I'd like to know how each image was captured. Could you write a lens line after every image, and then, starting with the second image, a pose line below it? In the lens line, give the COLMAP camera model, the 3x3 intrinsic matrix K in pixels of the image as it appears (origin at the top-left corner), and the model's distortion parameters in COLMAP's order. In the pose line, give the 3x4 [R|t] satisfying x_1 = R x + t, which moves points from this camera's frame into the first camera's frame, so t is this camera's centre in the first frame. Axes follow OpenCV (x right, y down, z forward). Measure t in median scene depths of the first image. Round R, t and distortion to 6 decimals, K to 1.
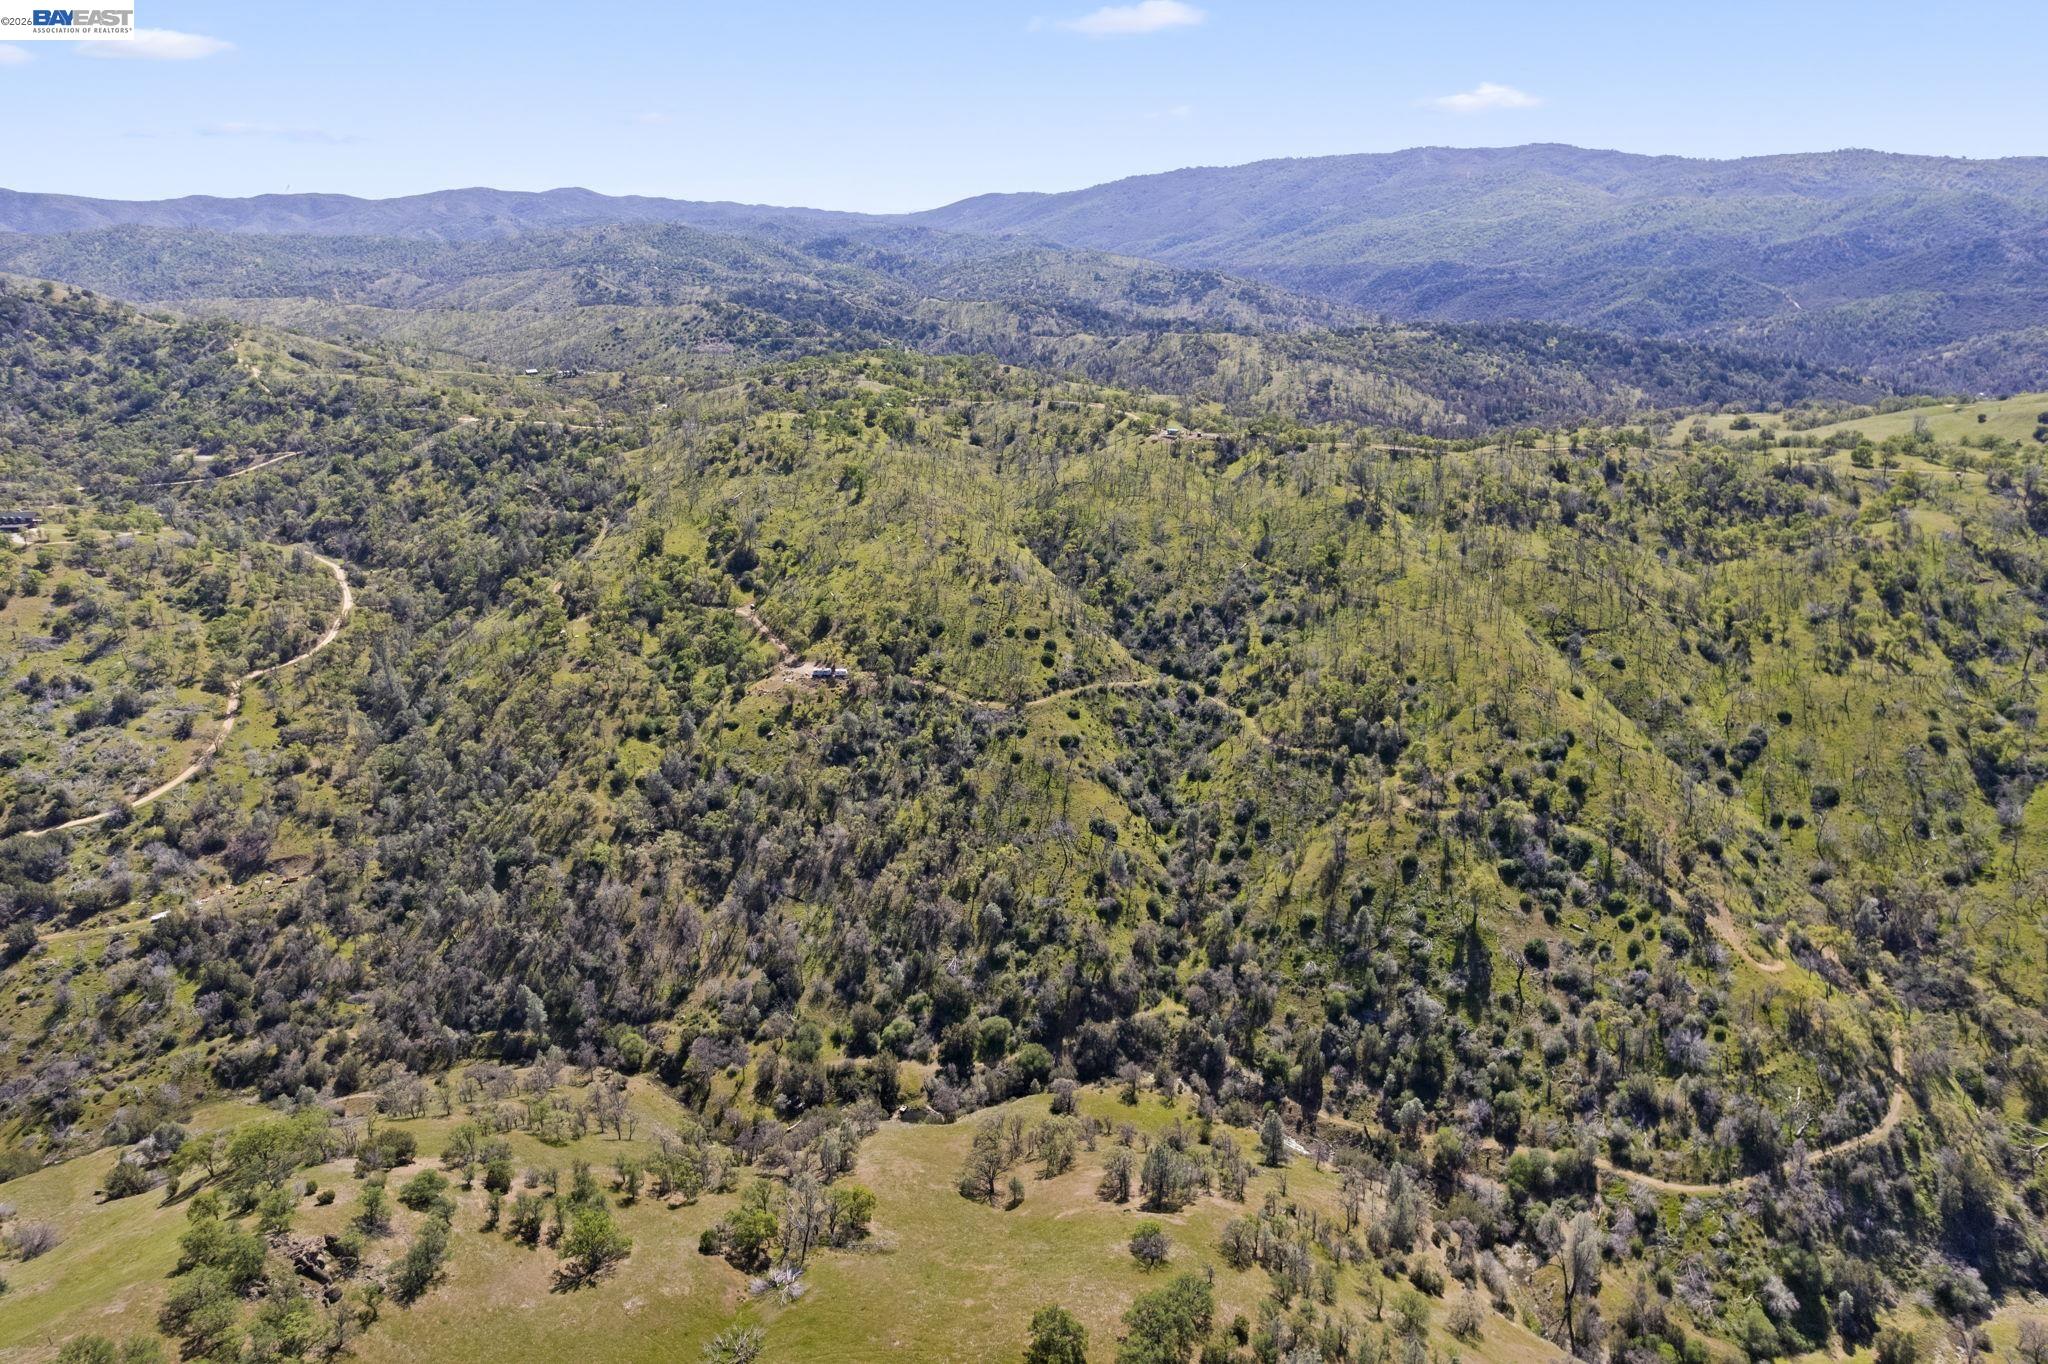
lens RADIAL K [[1316.2, 0, 1029.8], [0, 1316.2, 689.8], [0, 0, 1]] dist [-0.075160, 0.065559]
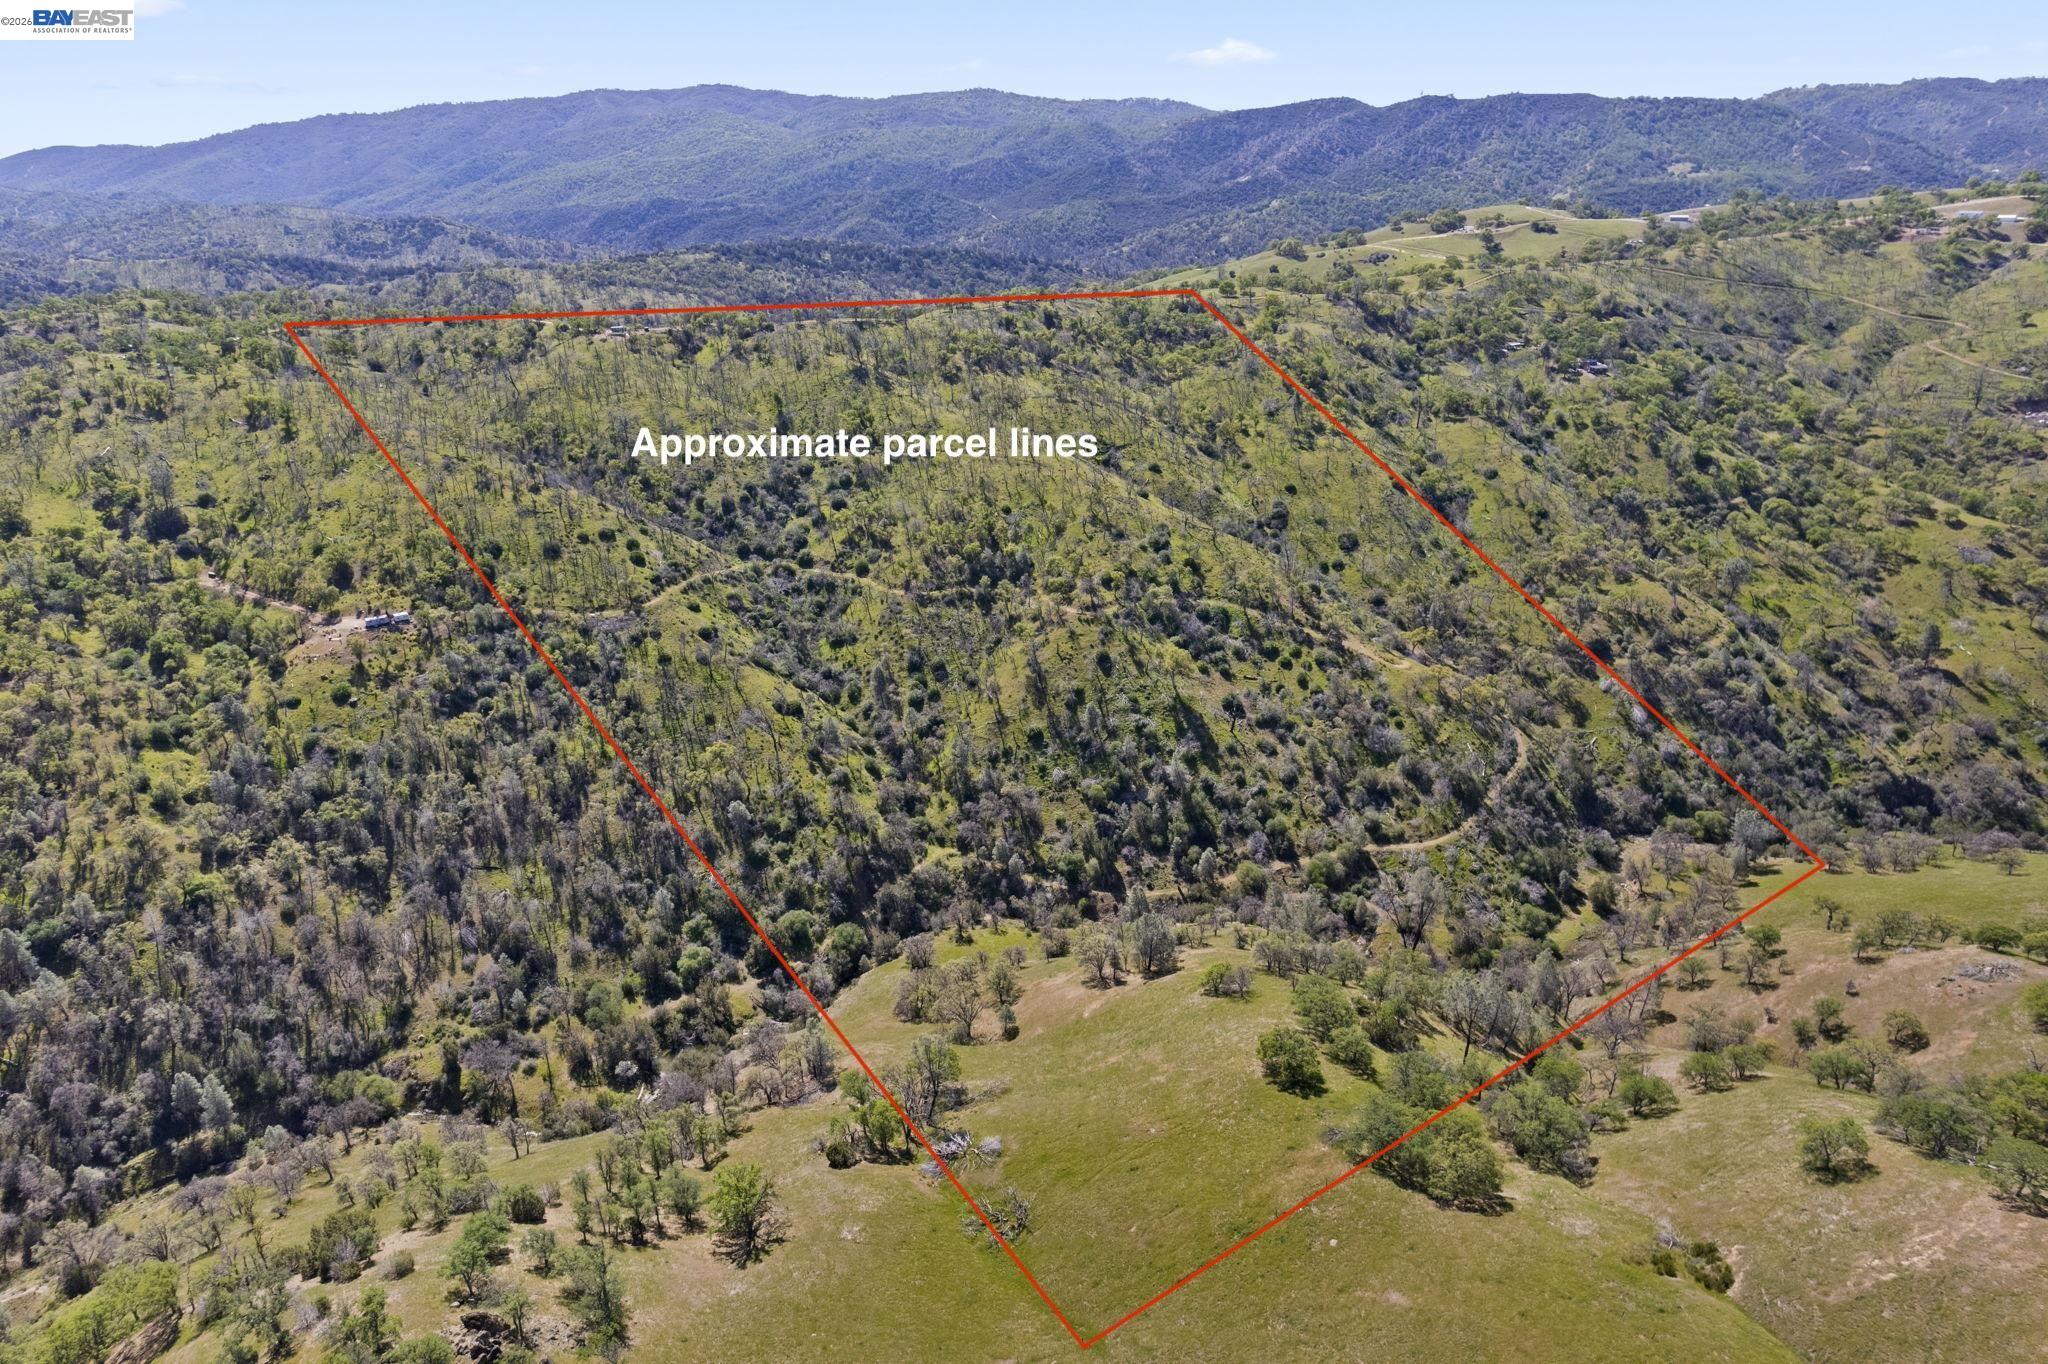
lens RADIAL K [[1316.2, 0, 1035.7], [0, 1316.2, 692.1], [0, 0, 1]] dist [-0.075160, 0.065559]
pose [[0.826233, -0.223710, 0.517004, -0.258570], [0.206821, 0.974139, 0.090989, 0.043089], [-0.523989, 0.031750, 0.851133, 0.105632]]
